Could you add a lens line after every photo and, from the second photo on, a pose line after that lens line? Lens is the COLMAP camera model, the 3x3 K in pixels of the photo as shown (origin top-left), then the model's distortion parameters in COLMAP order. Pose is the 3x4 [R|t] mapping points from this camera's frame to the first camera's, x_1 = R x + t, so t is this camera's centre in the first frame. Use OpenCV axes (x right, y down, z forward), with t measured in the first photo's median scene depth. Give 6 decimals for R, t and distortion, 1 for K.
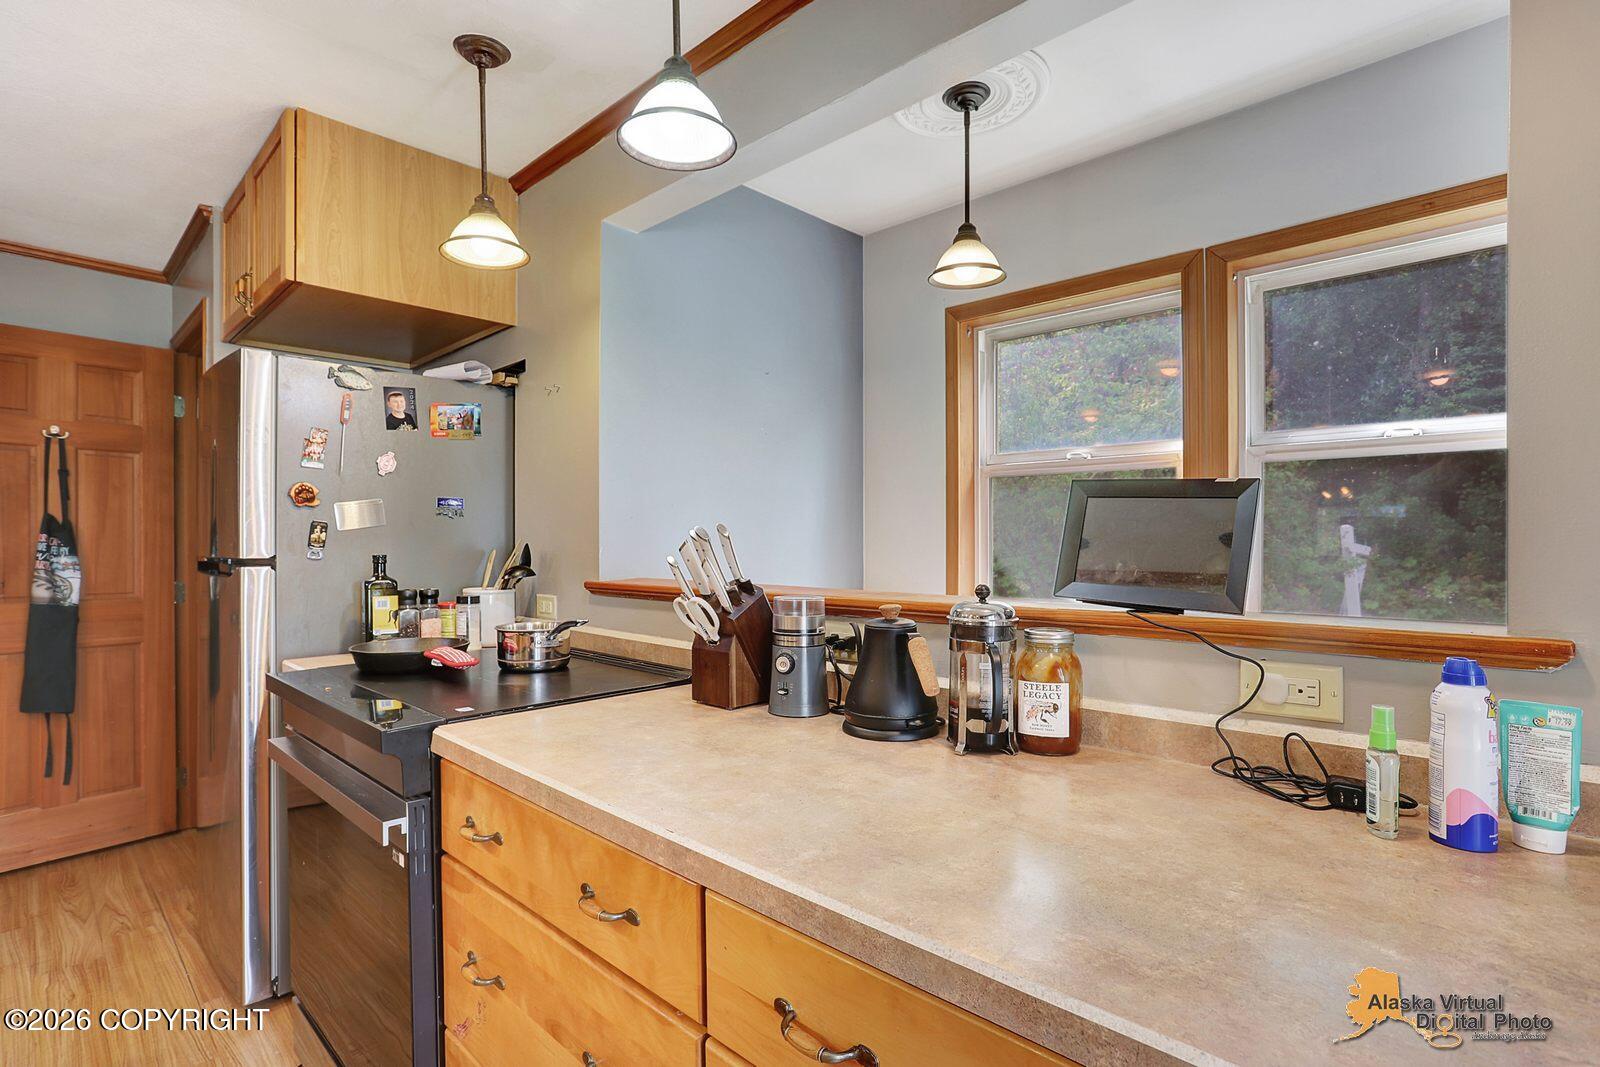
lens RADIAL K [[777.1, 0, 792.5], [0, 777.1, 542.5], [0, 0, 1]] dist [-0.052929, 0.029433]
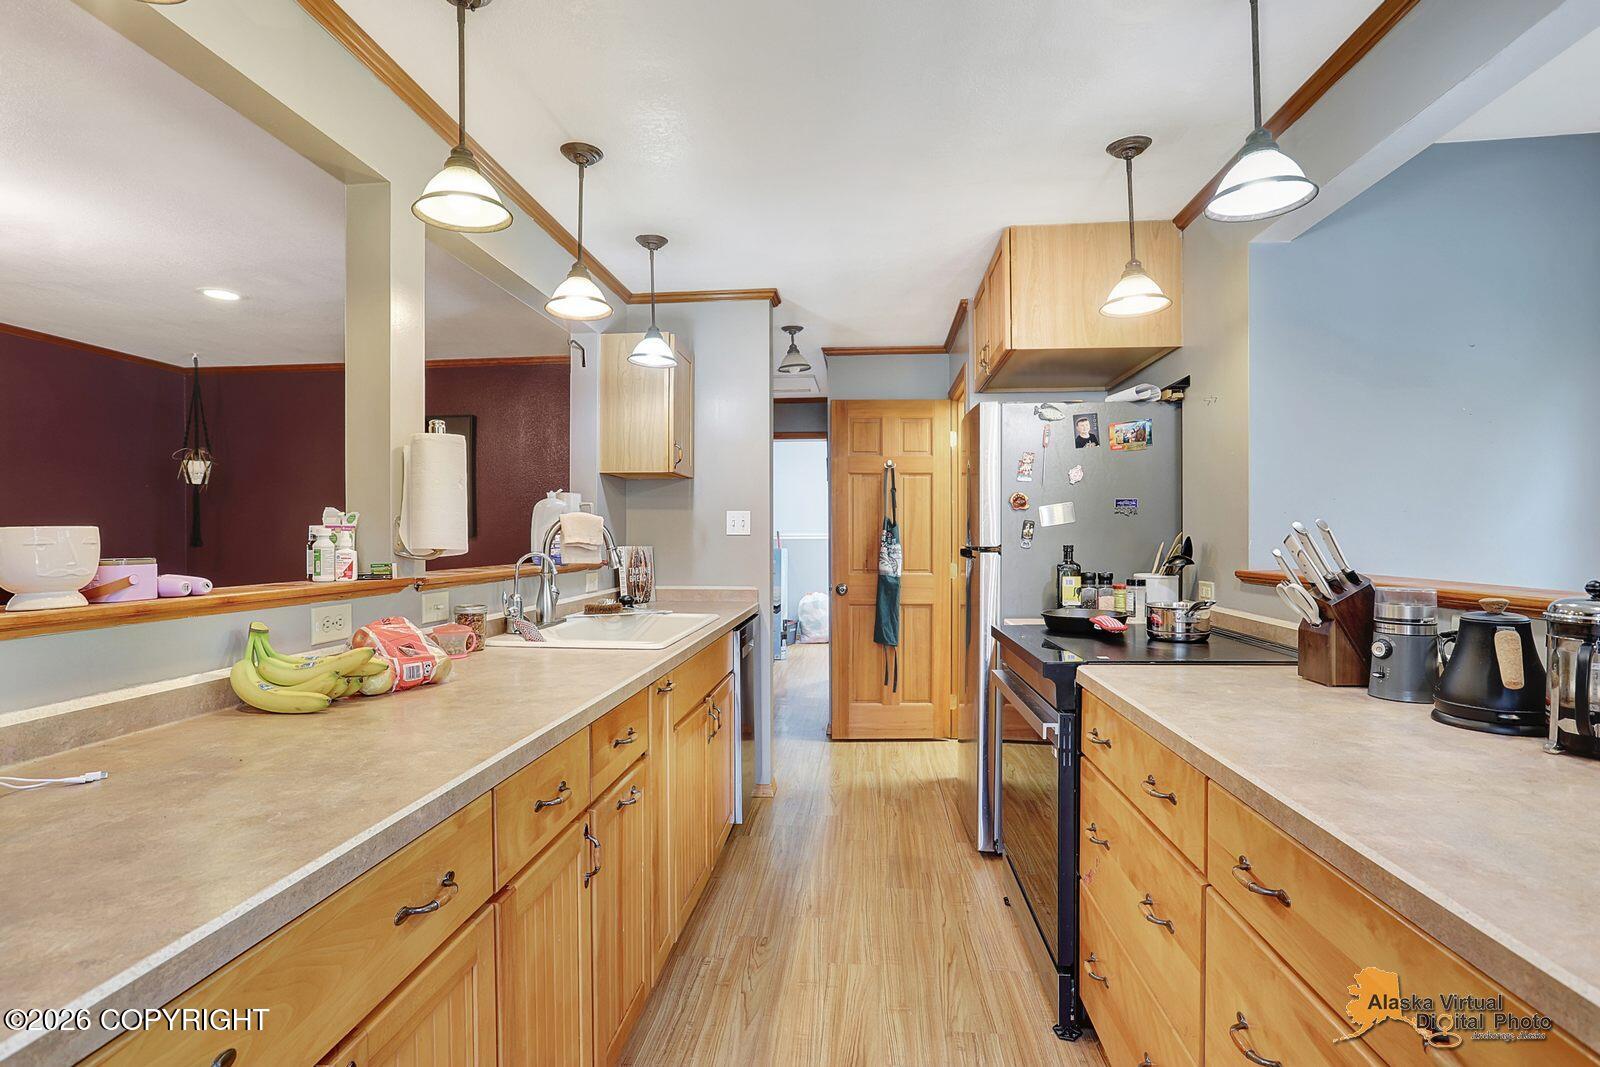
lens RADIAL K [[777.1, 0, 792.5], [0, 777.1, 542.5], [0, 0, 1]] dist [-0.052929, 0.029433]
pose [[0.620538, 0.006857, -0.784146, 0.217244], [0.000401, 0.999959, 0.009061, -0.000473], [0.784176, -0.005937, 0.620510, -0.202899]]
